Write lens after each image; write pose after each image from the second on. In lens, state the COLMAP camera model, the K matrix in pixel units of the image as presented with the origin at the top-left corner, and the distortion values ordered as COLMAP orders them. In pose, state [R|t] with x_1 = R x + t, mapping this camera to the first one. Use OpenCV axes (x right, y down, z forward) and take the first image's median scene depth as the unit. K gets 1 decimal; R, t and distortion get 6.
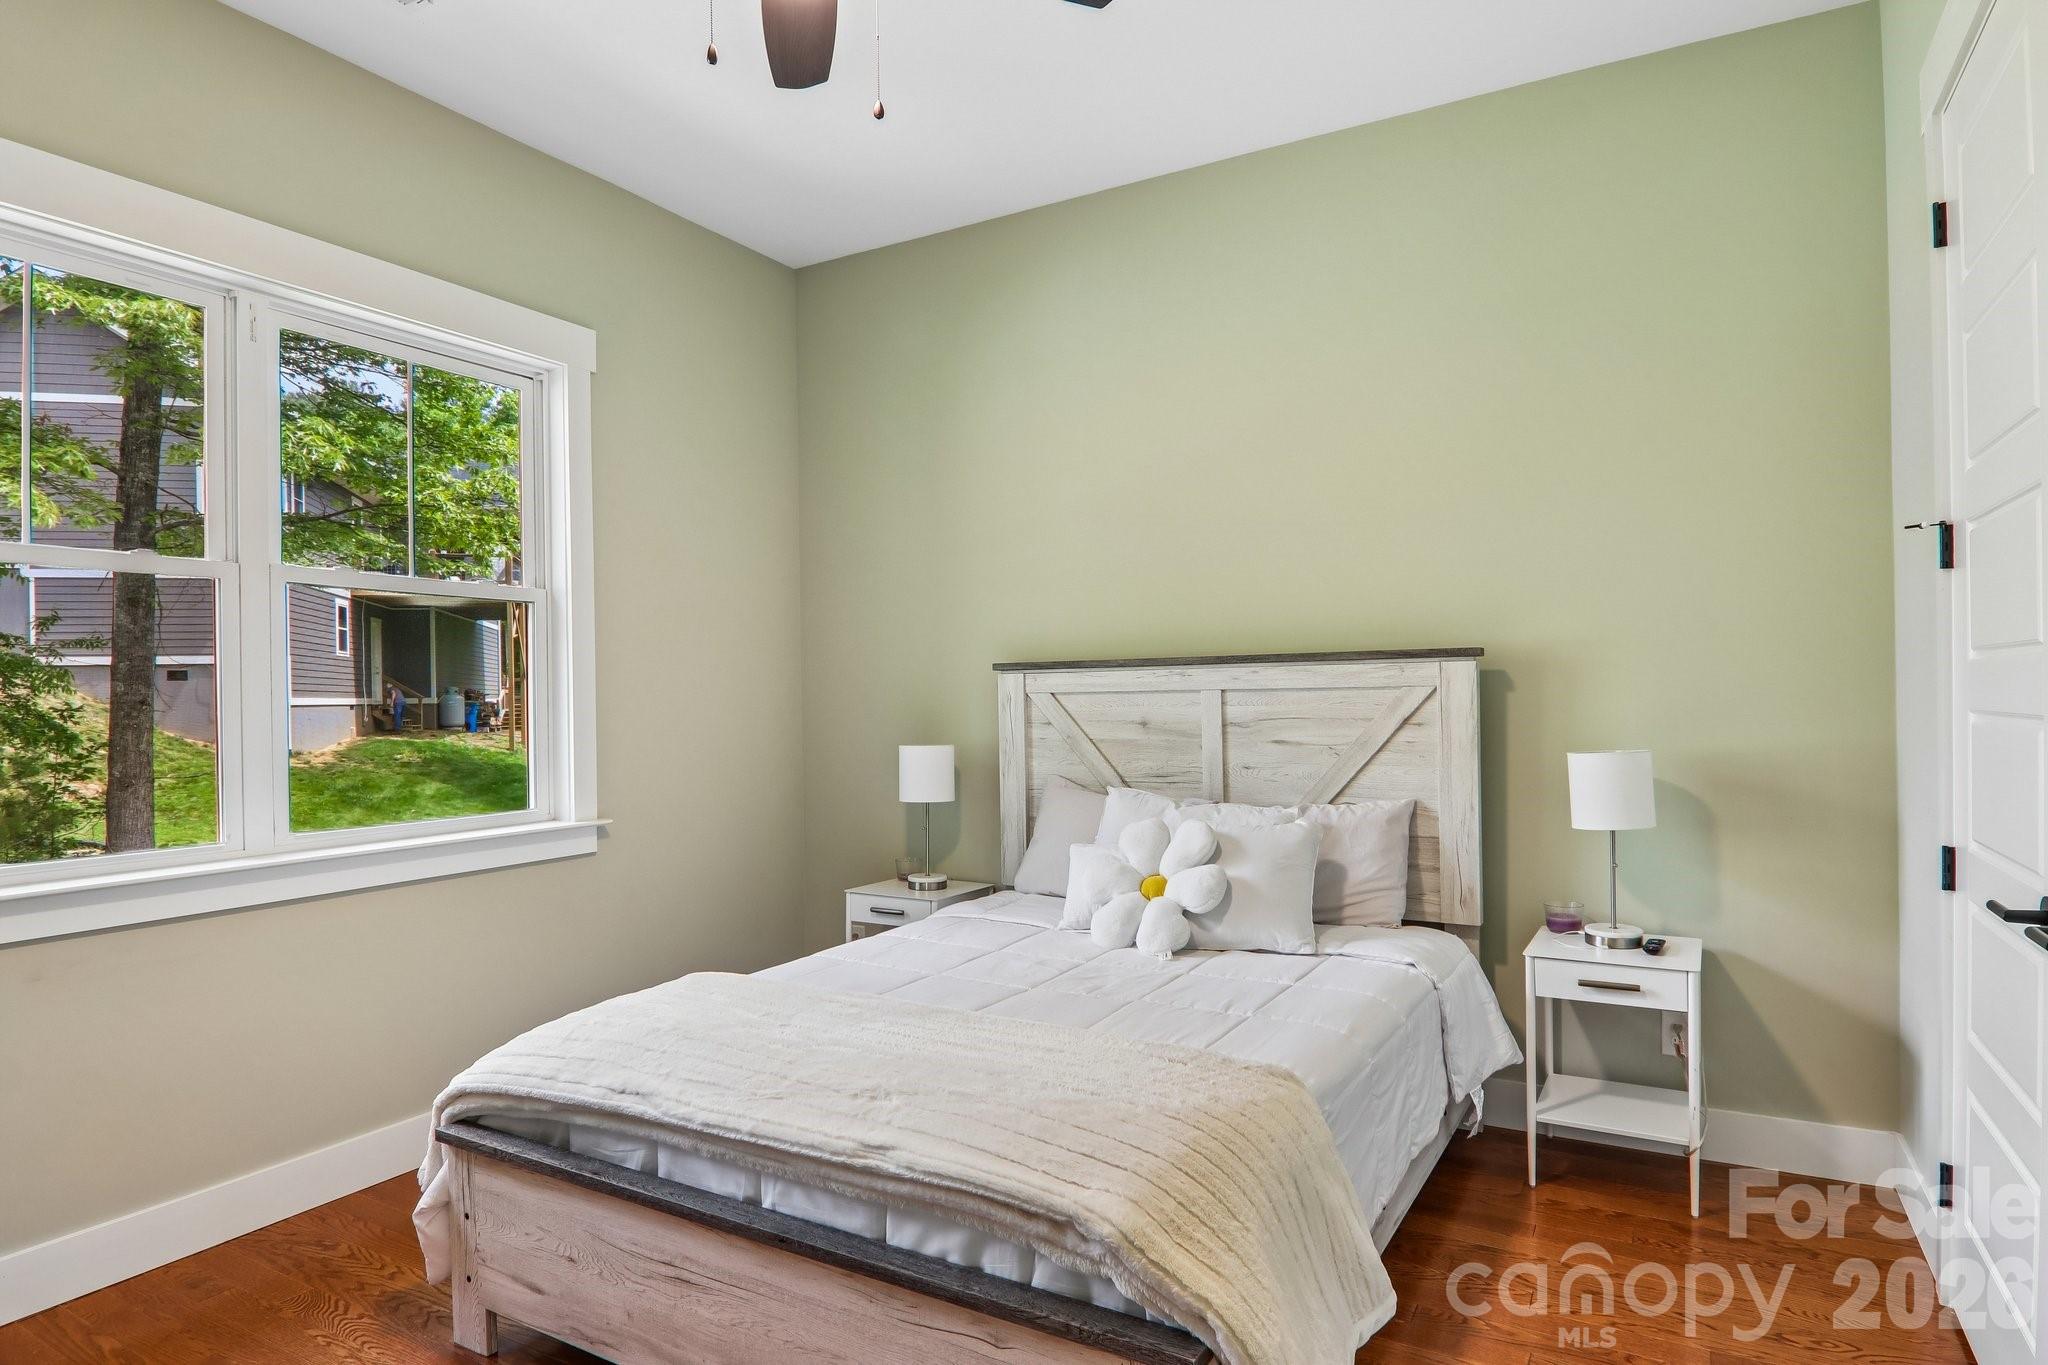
lens RADIAL K [[1131.3, 0, 1019.8], [0, 1131.3, 708.3], [0, 0, 1]] dist [0.009511, -0.019372]
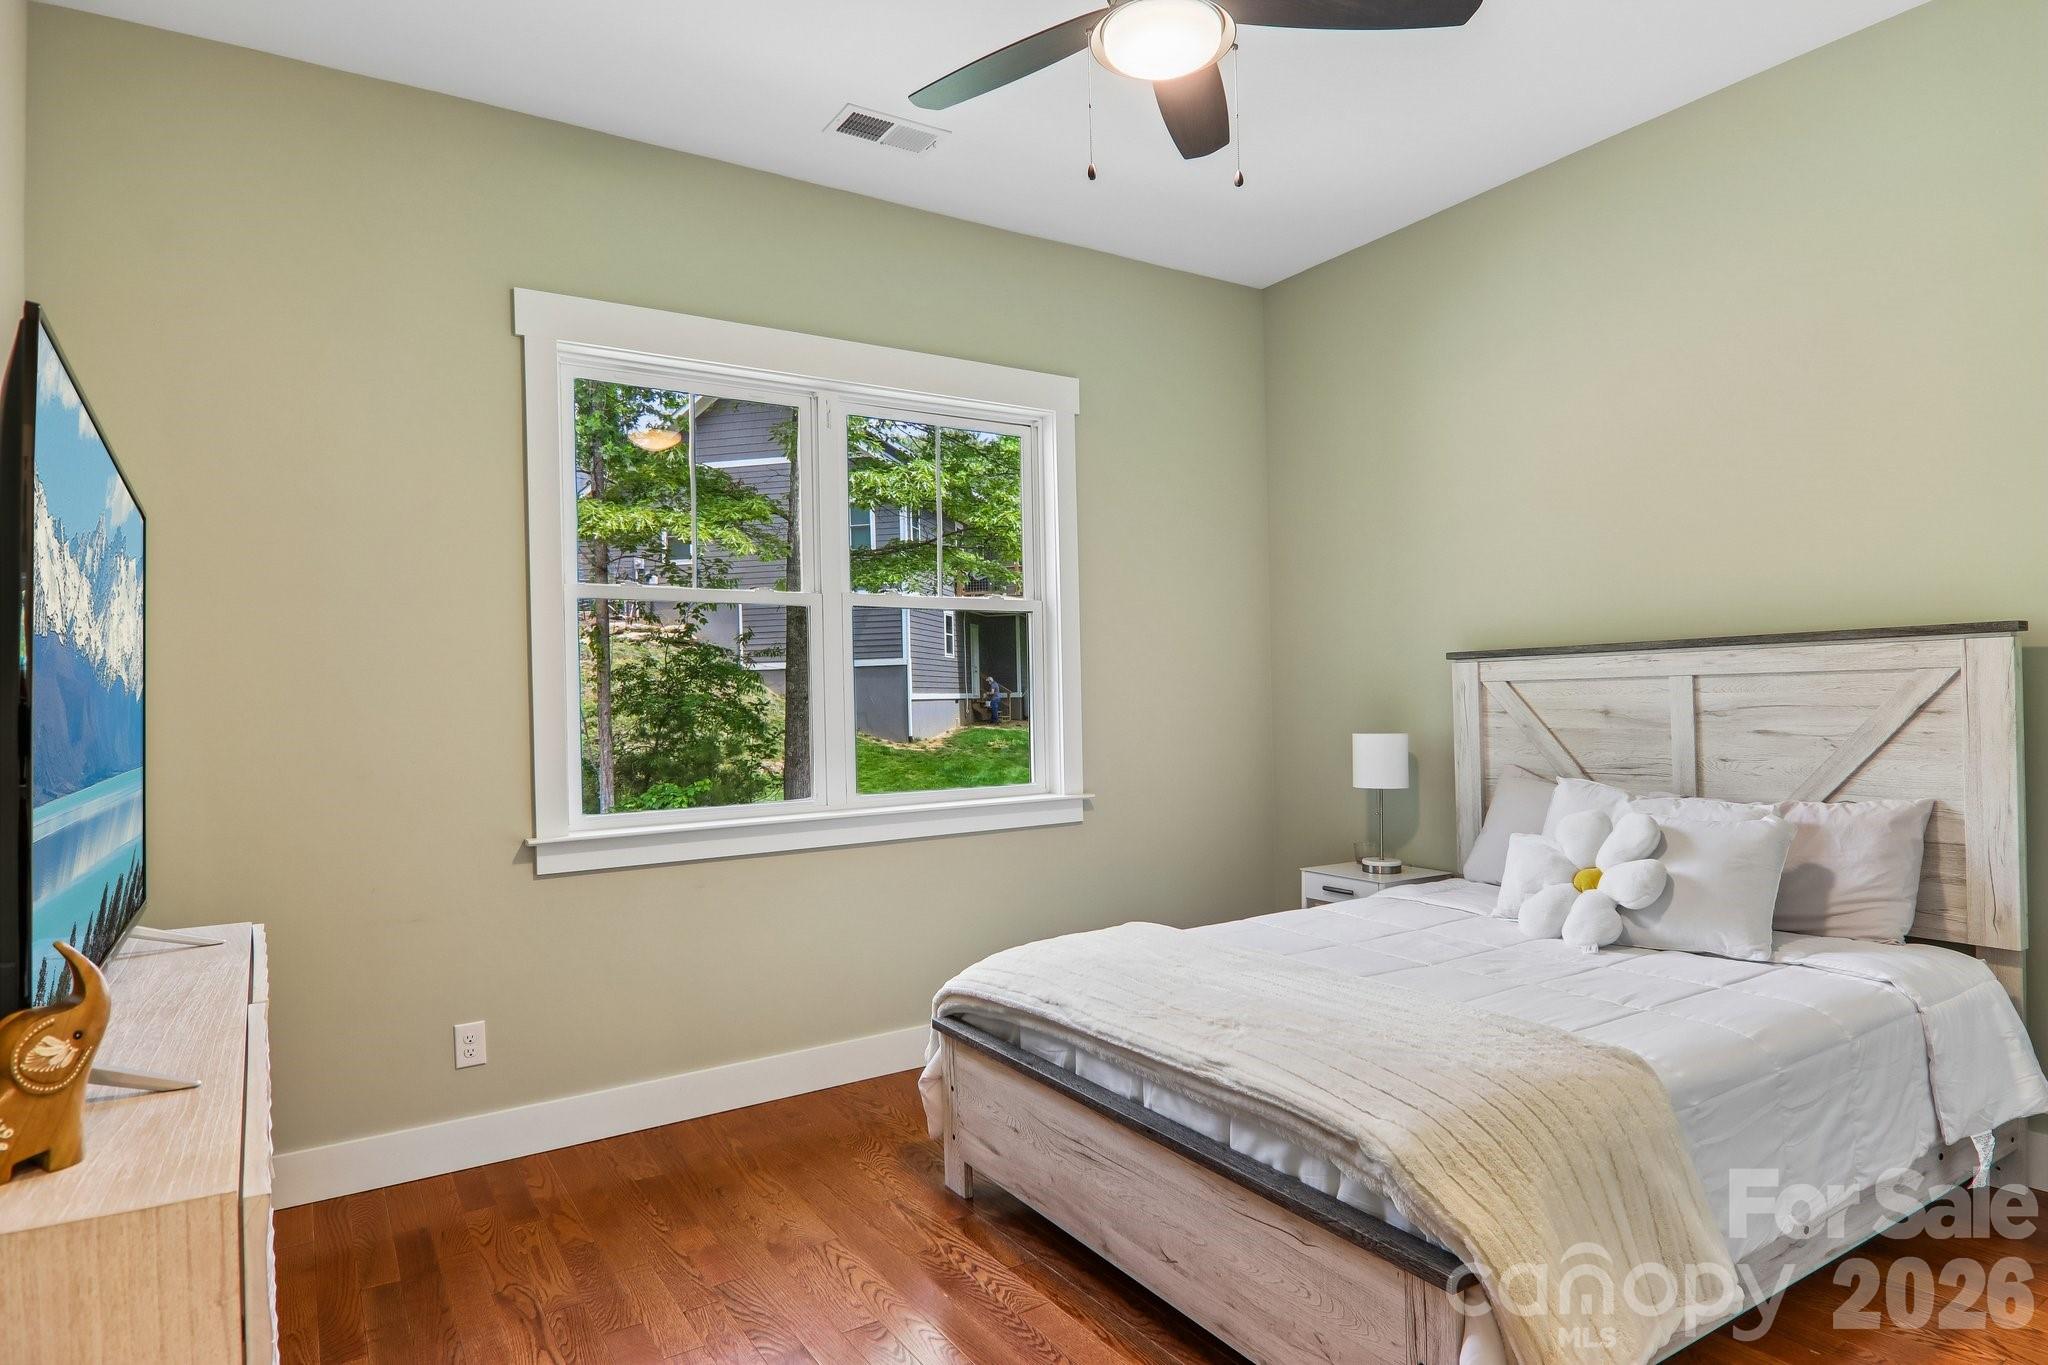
lens RADIAL K [[1129.2, 0, 1031.2], [0, 1129.2, 711.6], [0, 0, 1]] dist [0.020697, -0.022617]
pose [[0.889839, -0.001101, -0.456272, 0.134435], [0.005680, 0.999946, 0.008664, 0.002394], [0.456238, -0.010302, 0.889798, -0.082078]]
